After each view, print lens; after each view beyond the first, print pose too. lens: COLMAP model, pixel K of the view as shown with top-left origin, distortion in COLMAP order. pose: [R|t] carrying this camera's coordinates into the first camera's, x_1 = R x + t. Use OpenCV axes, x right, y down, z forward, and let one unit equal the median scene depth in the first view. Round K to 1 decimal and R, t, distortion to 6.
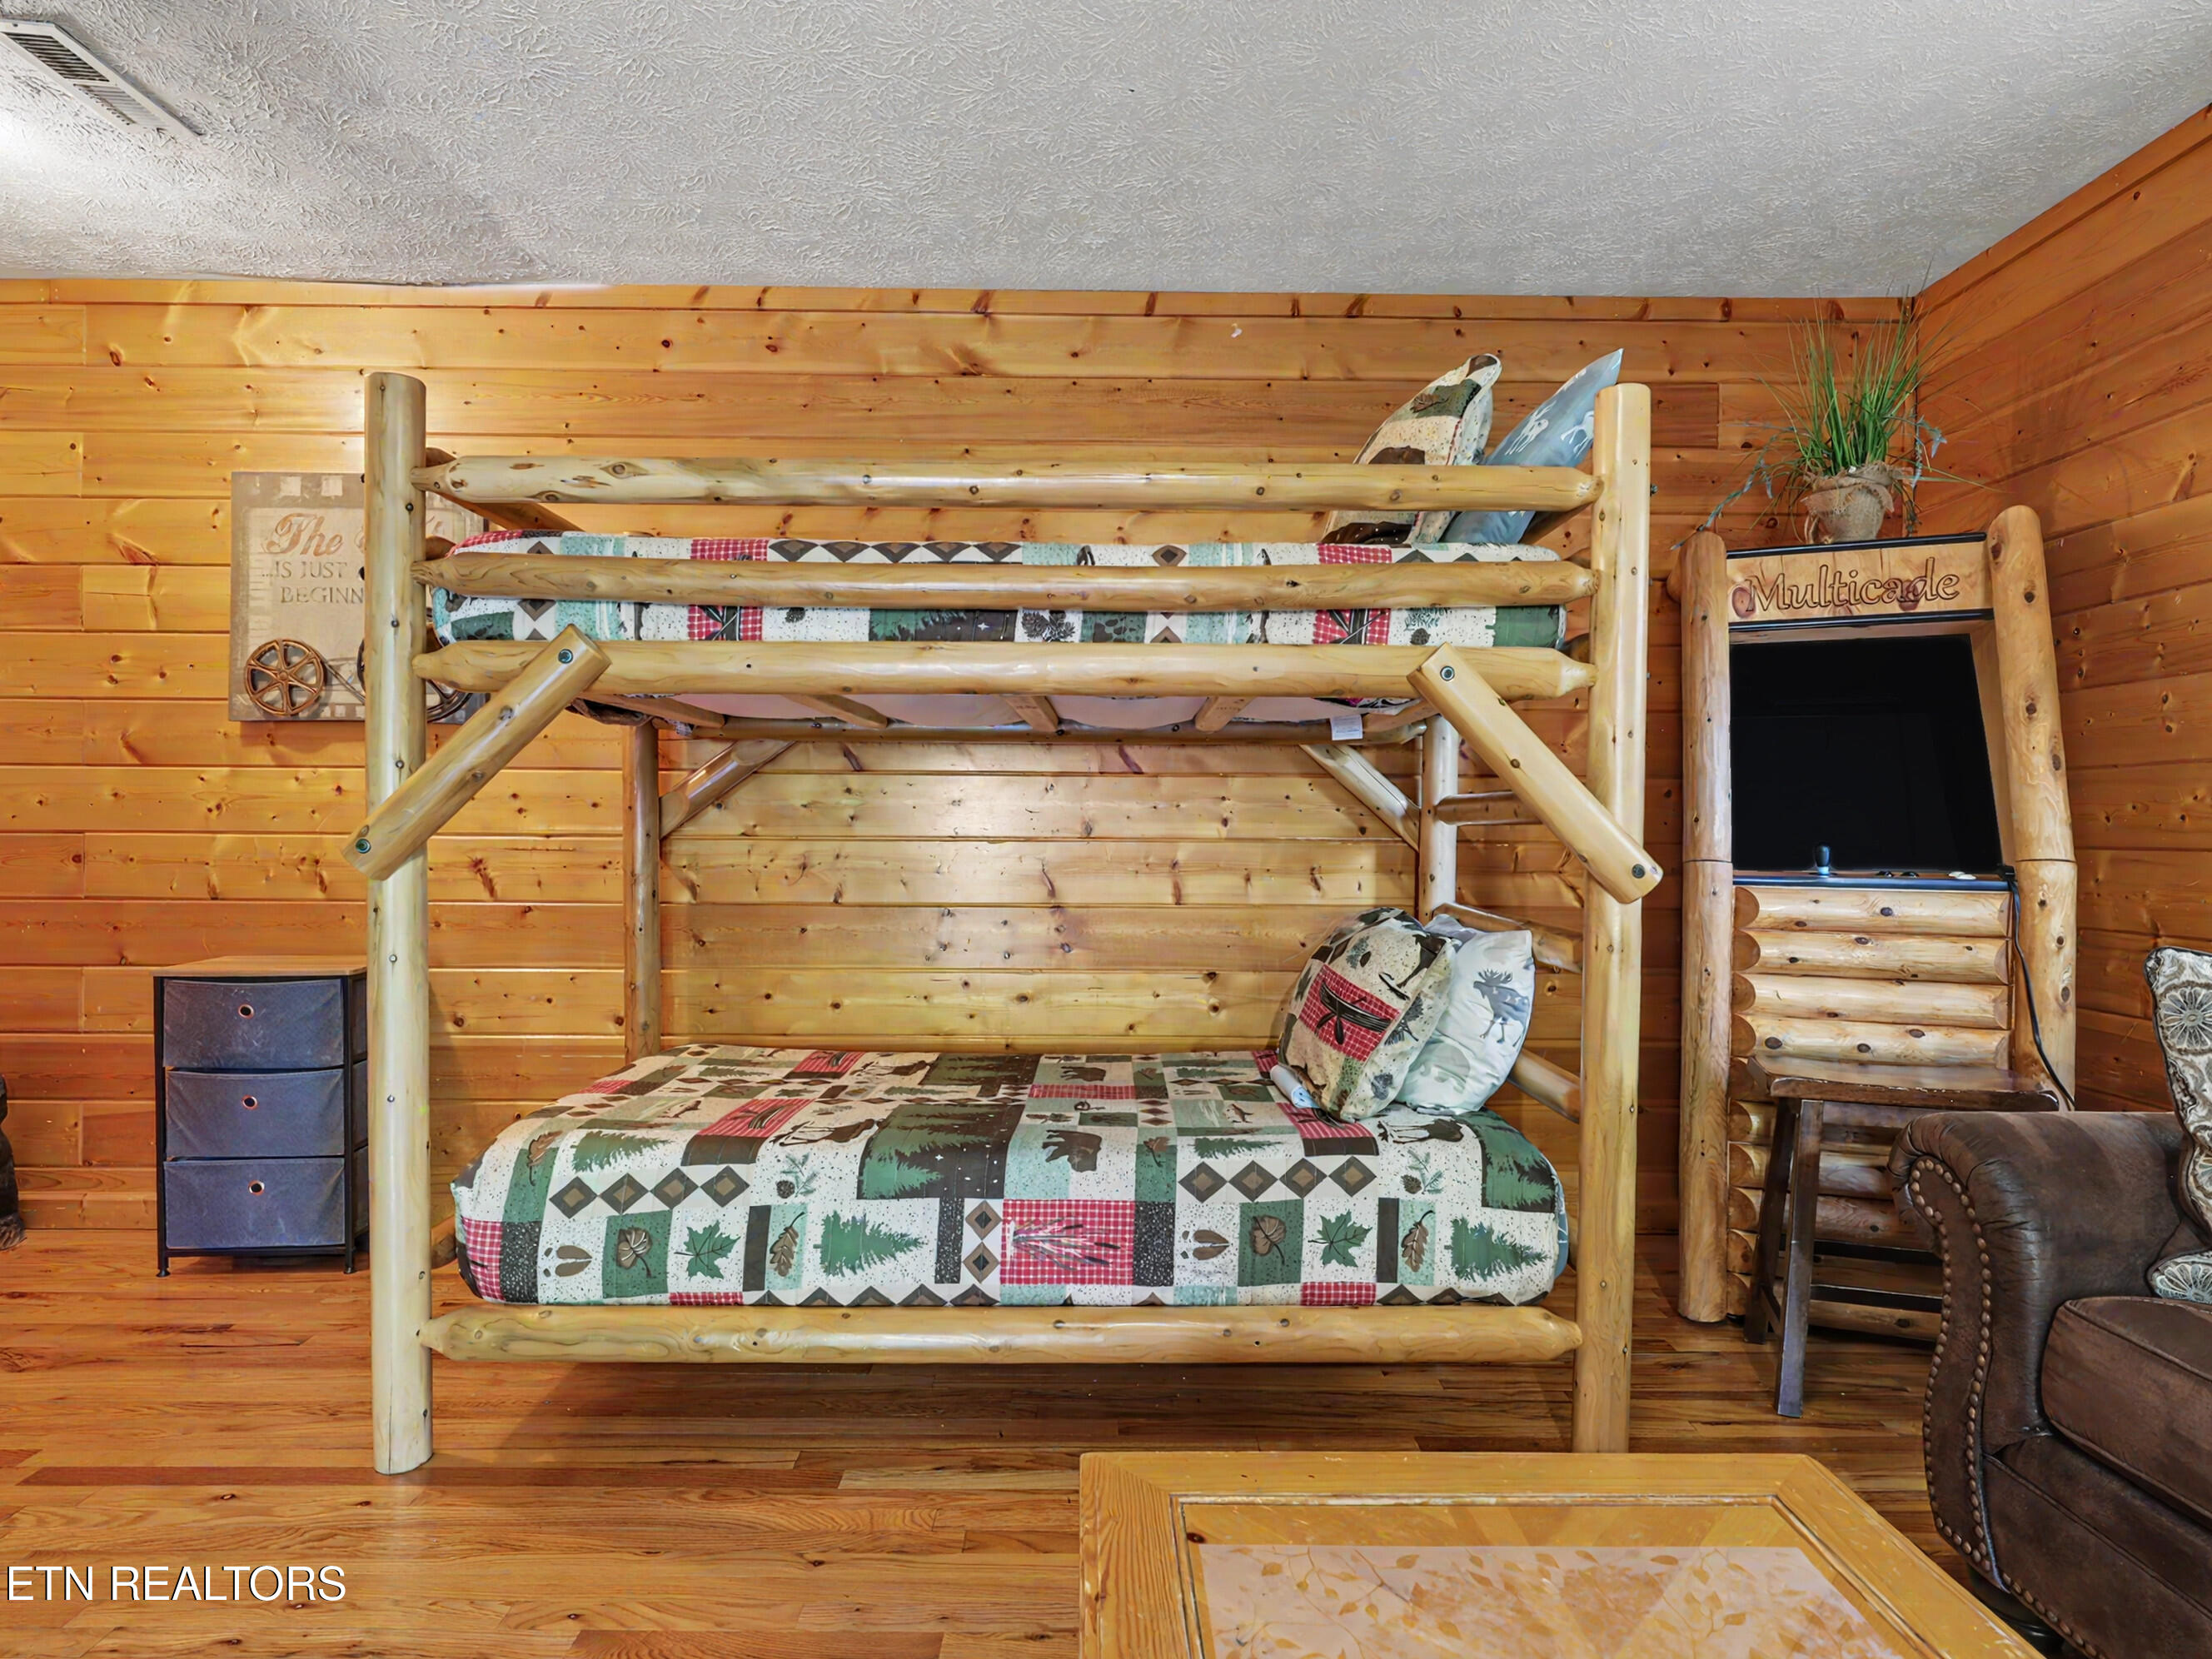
lens RADIAL K [[1210.3, 0, 1111.8], [0, 1210.3, 835.8], [0, 0, 1]] dist [0.007149, -0.001263]
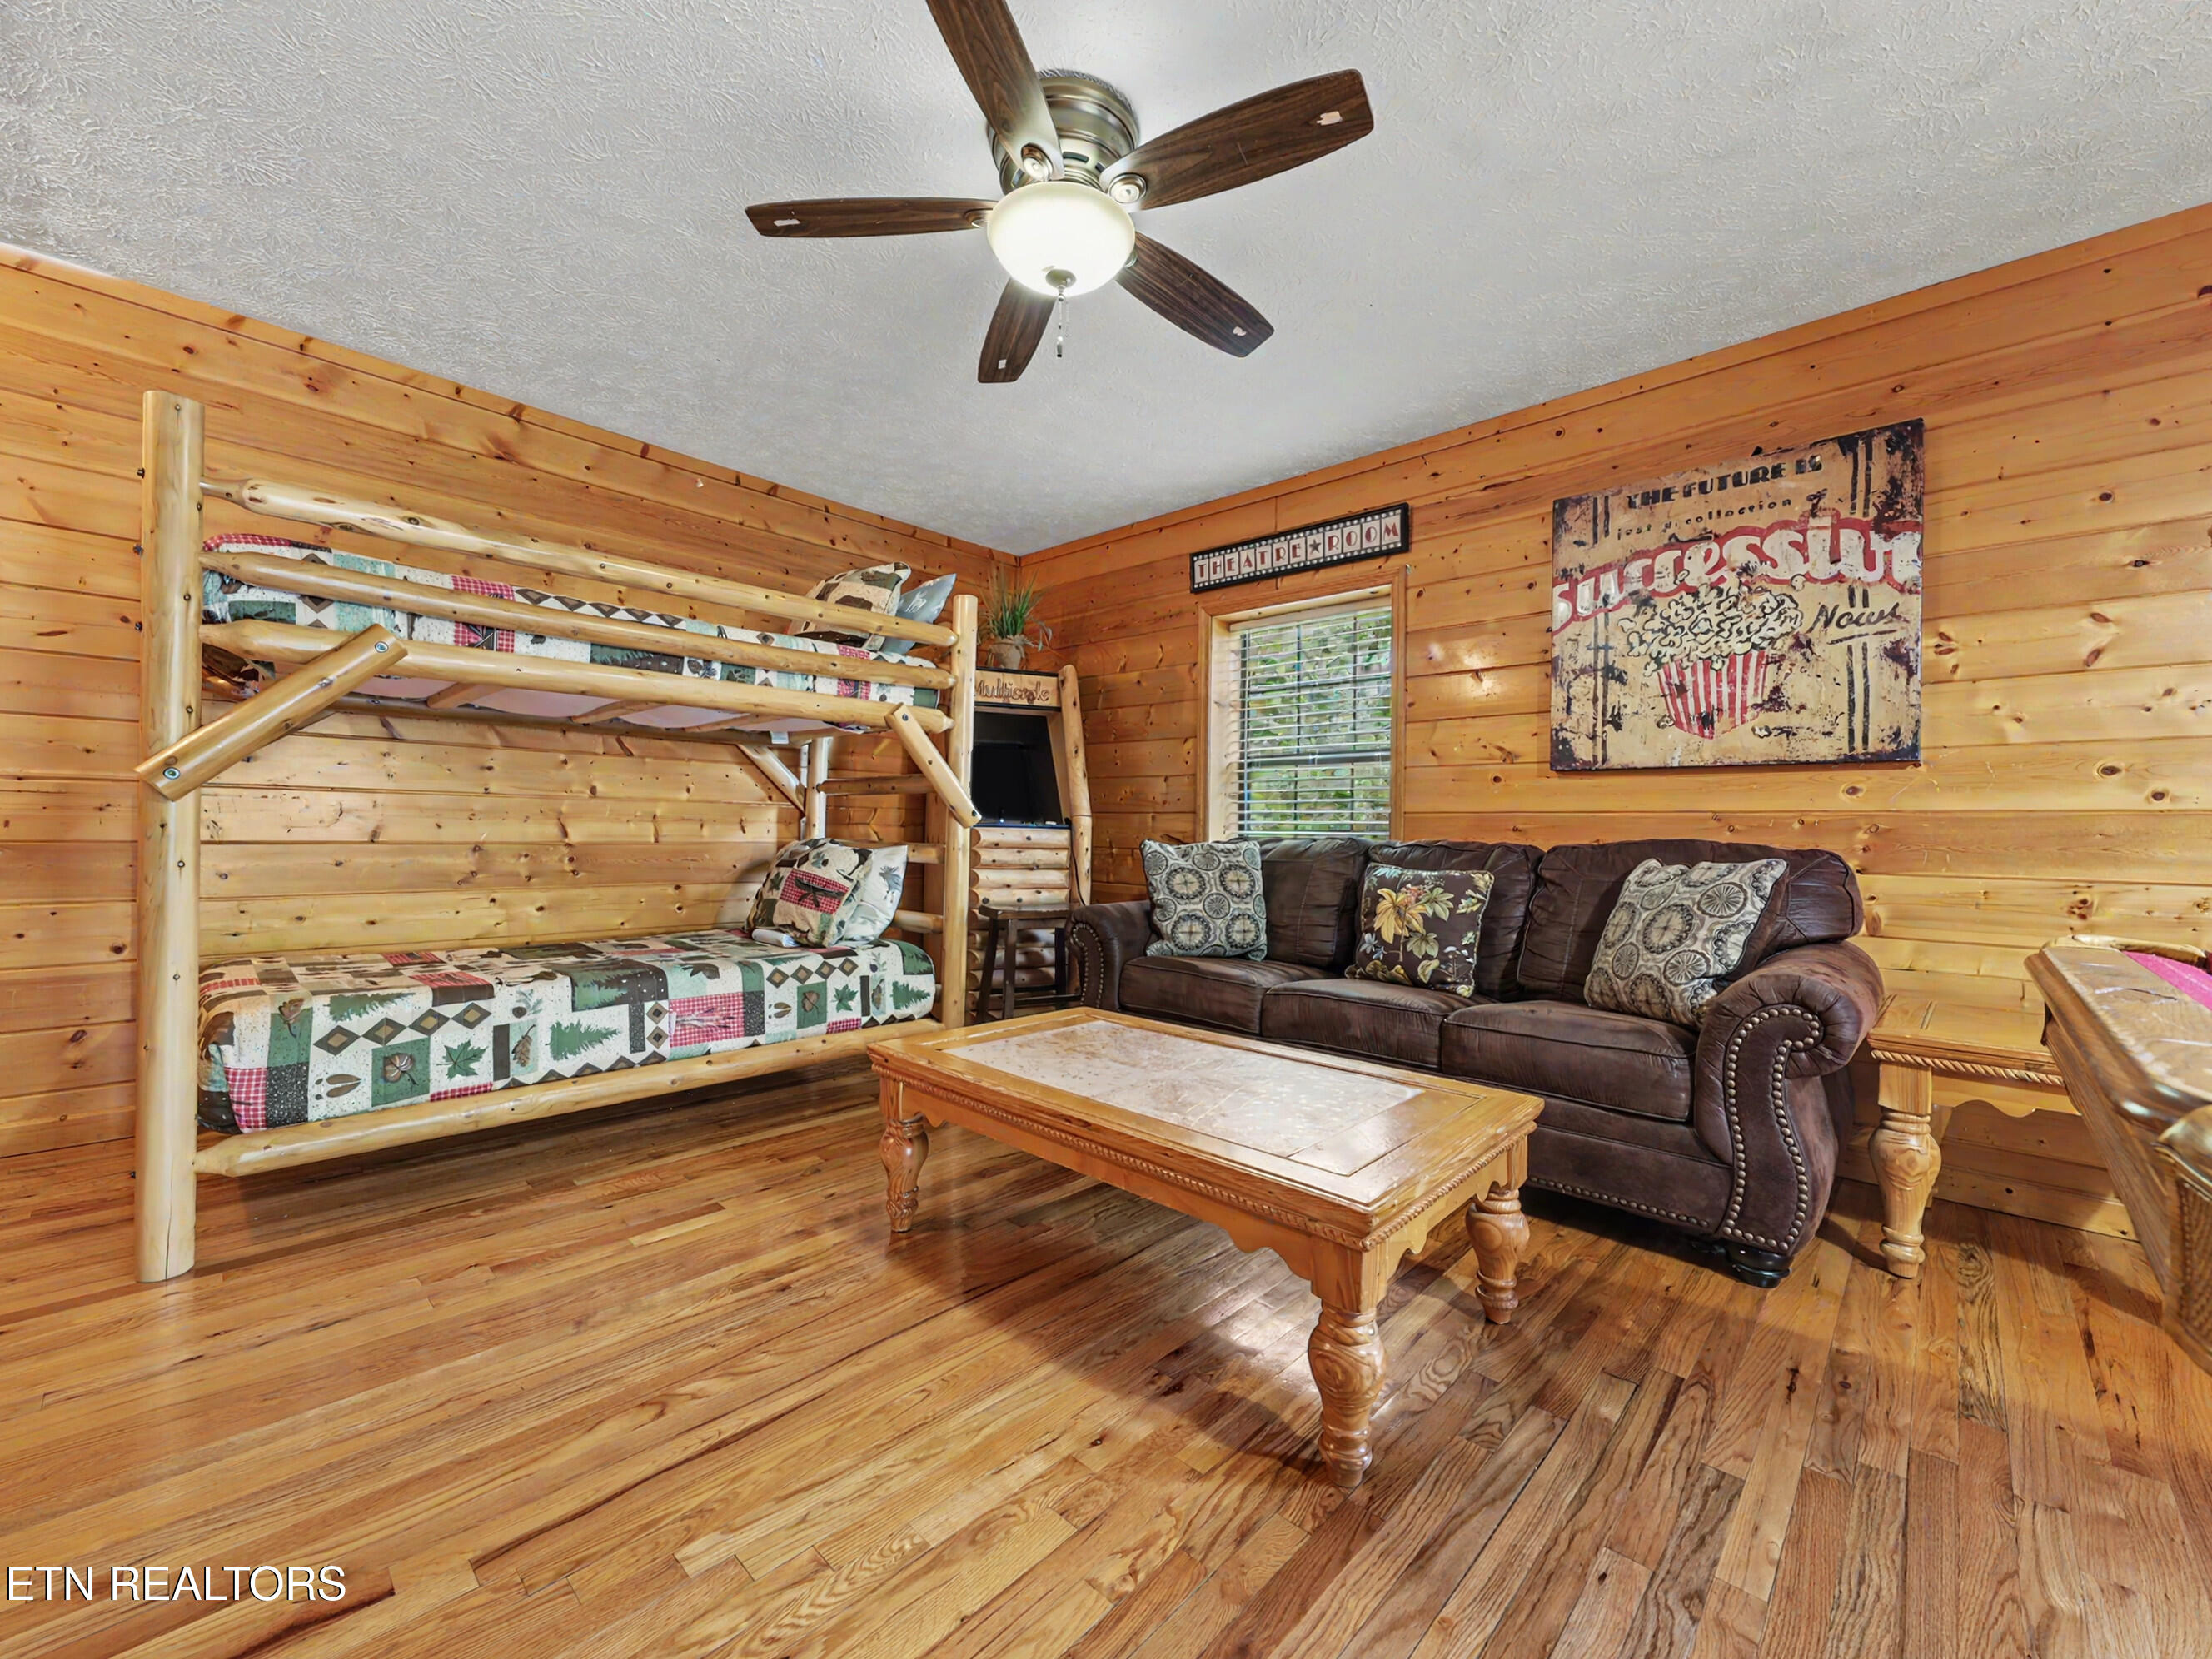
lens RADIAL K [[908.0, 0, 1088.8], [0, 908.0, 831.9], [0, 0, 1]] dist [0.000607, 0.009562]
pose [[0.703573, 0.004795, 0.710607, -0.582555], [-0.009892, 0.999946, 0.003047, 0.053057], [-0.710554, -0.009173, 0.703583, -0.321040]]
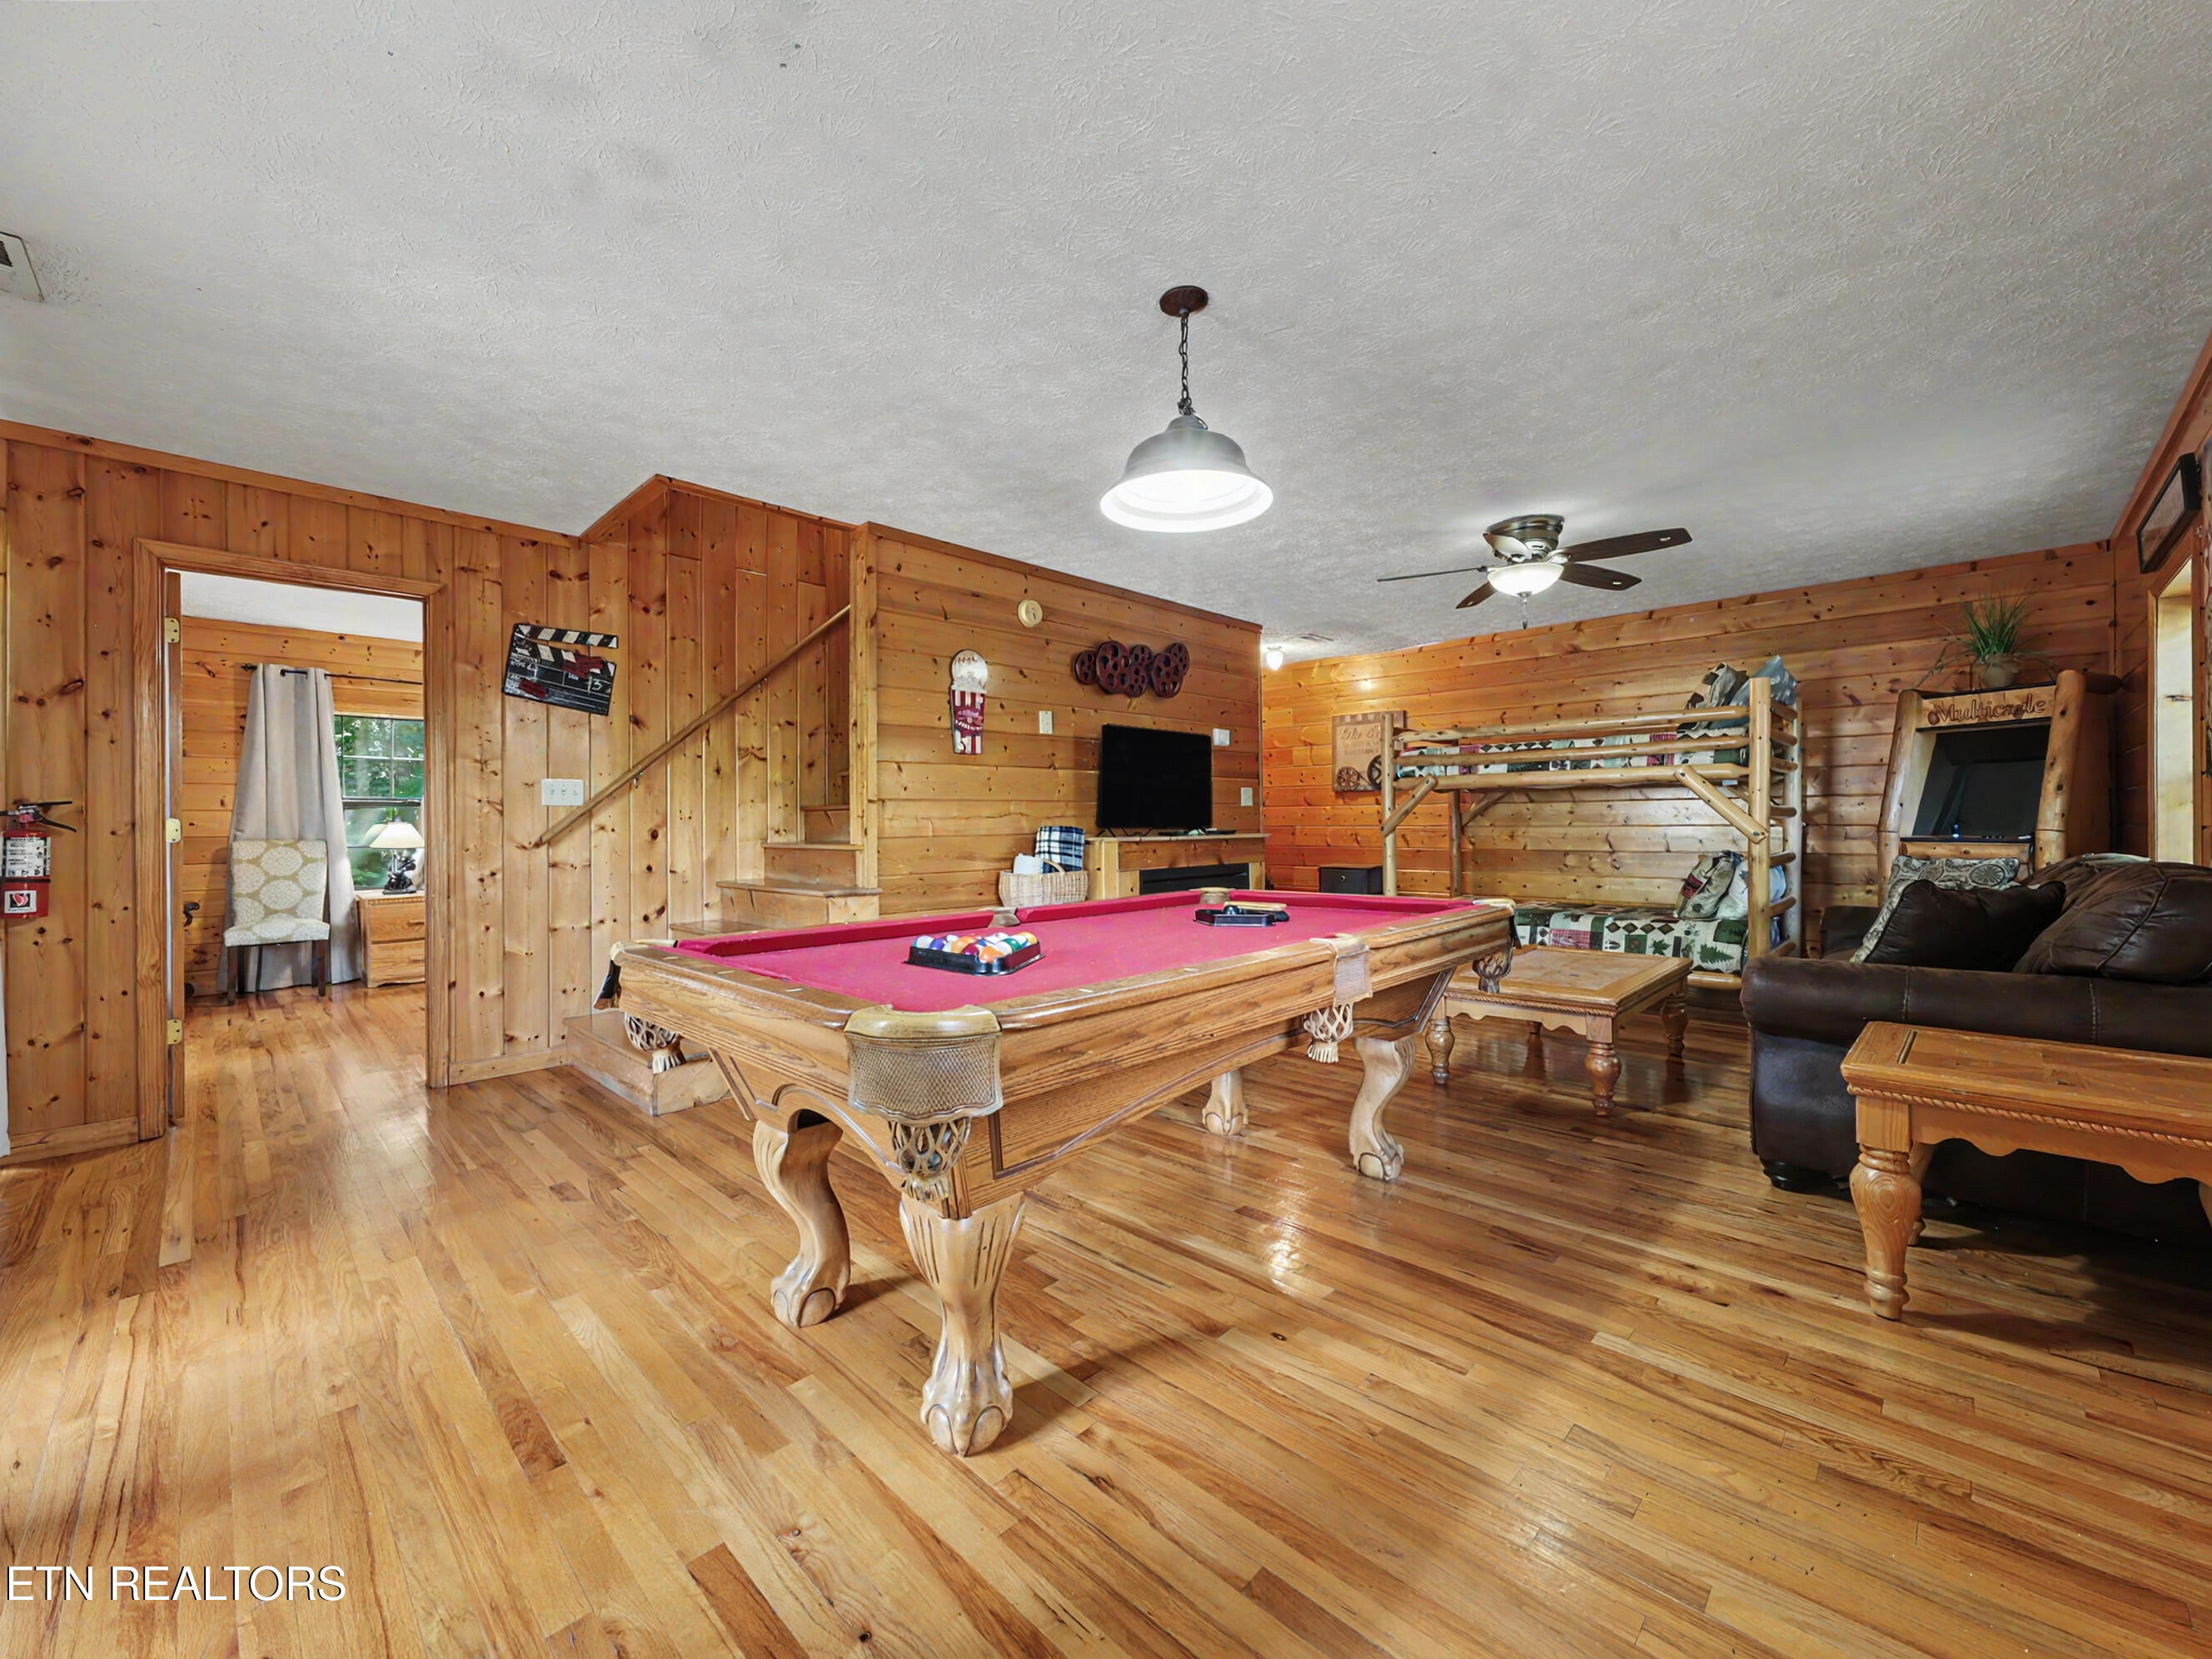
lens RADIAL K [[891.1, 0, 1099.0], [0, 891.1, 827.4], [0, 0, 1]] dist [0.003649, 0.000478]
pose [[0.704860, -0.008817, -0.709292, 0.829677], [0.009217, 0.999952, -0.003270, 0.004113], [0.709287, -0.004233, 0.704907, -1.759696]]
